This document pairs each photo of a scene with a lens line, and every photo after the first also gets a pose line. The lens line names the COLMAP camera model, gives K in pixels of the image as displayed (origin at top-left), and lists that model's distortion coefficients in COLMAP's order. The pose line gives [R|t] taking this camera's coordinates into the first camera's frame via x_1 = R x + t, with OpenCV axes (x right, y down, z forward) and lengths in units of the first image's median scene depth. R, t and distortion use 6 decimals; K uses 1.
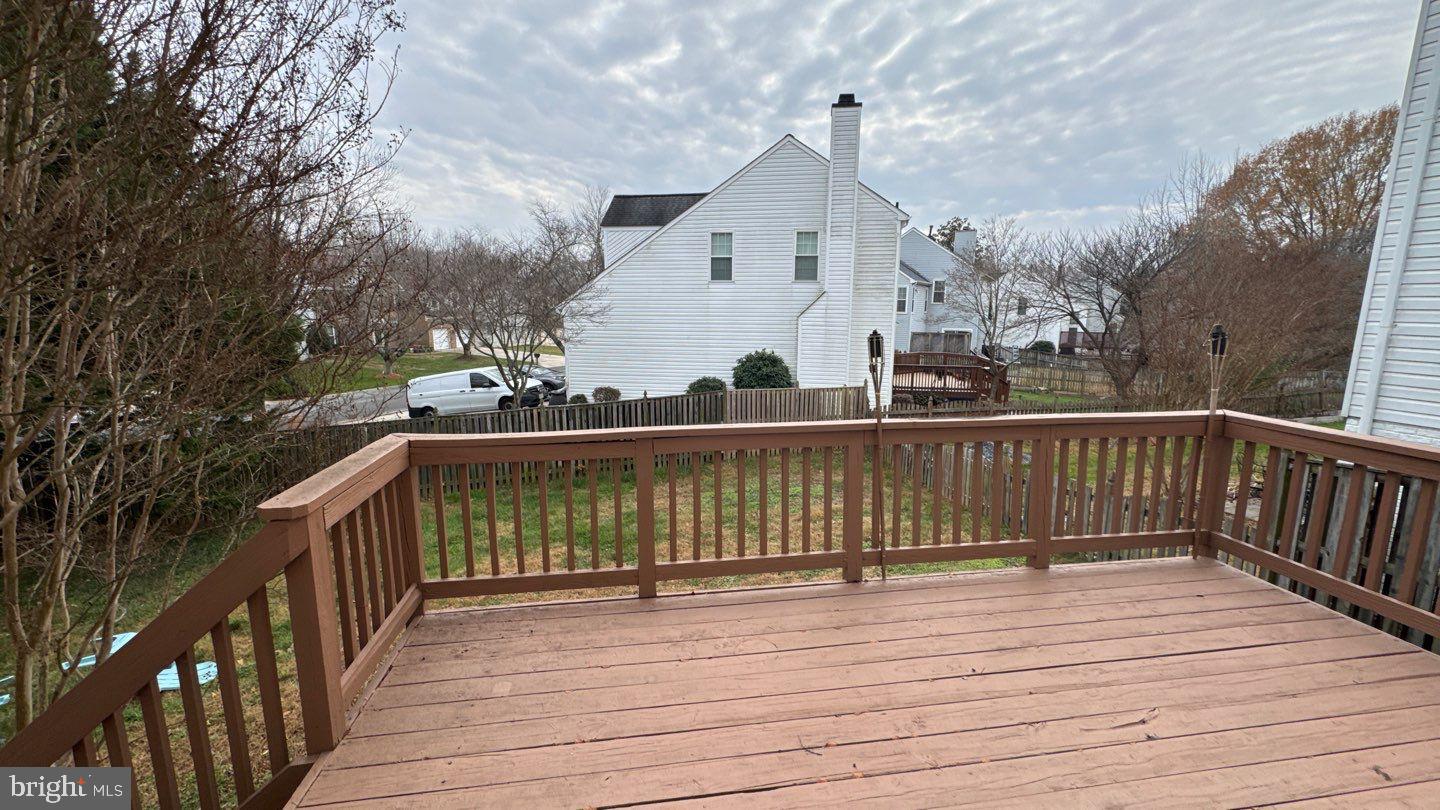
lens RADIAL K [[568.8, 0, 715.6], [0, 568.8, 396.7], [0, 0, 1]] dist [-0.023503, 0.004928]
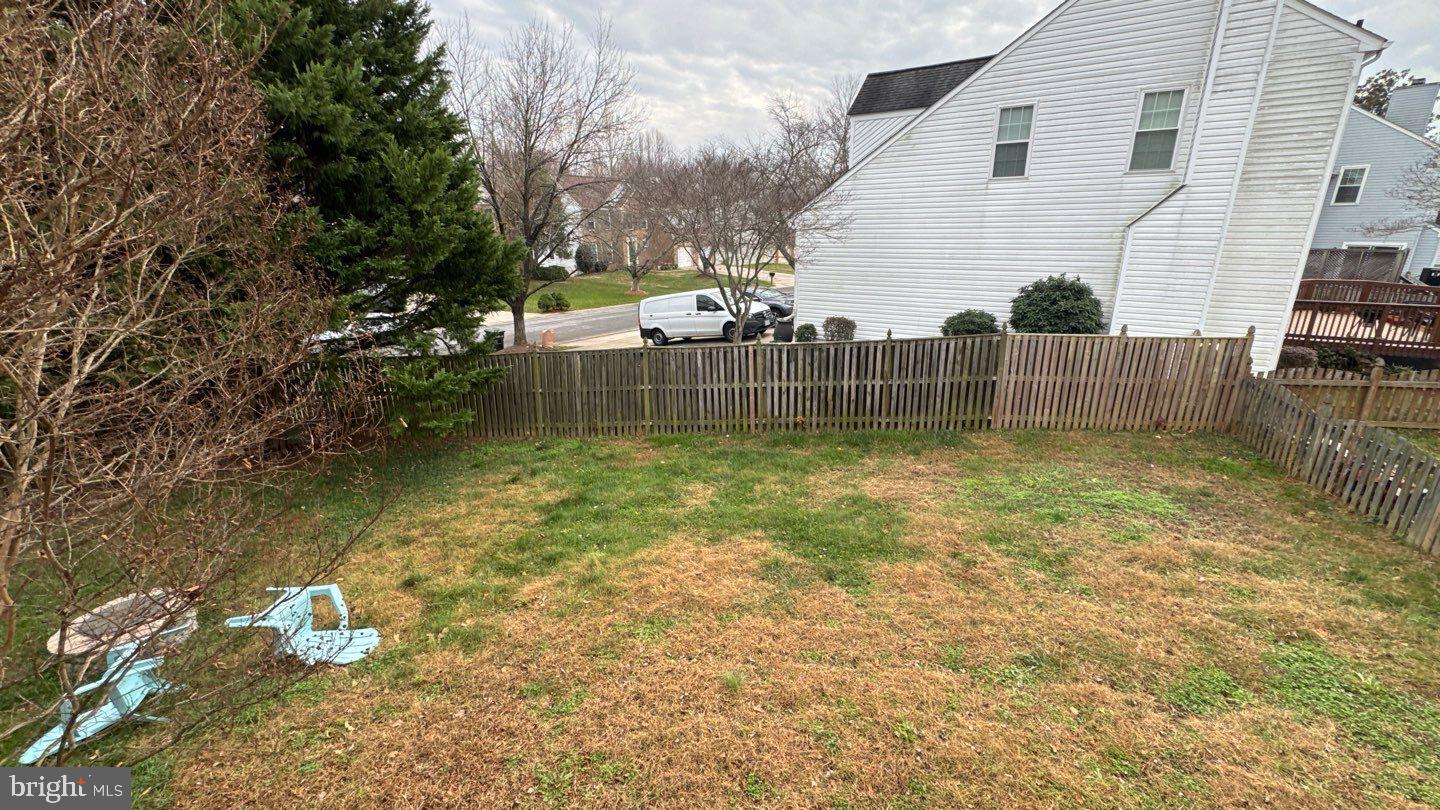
lens RADIAL K [[568.8, 0, 715.6], [0, 568.8, 396.7], [0, 0, 1]] dist [-0.023503, 0.004928]
pose [[0.919348, 0.090817, -0.382821, -0.030161], [-0.036059, 0.988349, 0.147873, -0.019794], [0.391791, -0.122142, 0.911911, 0.159910]]
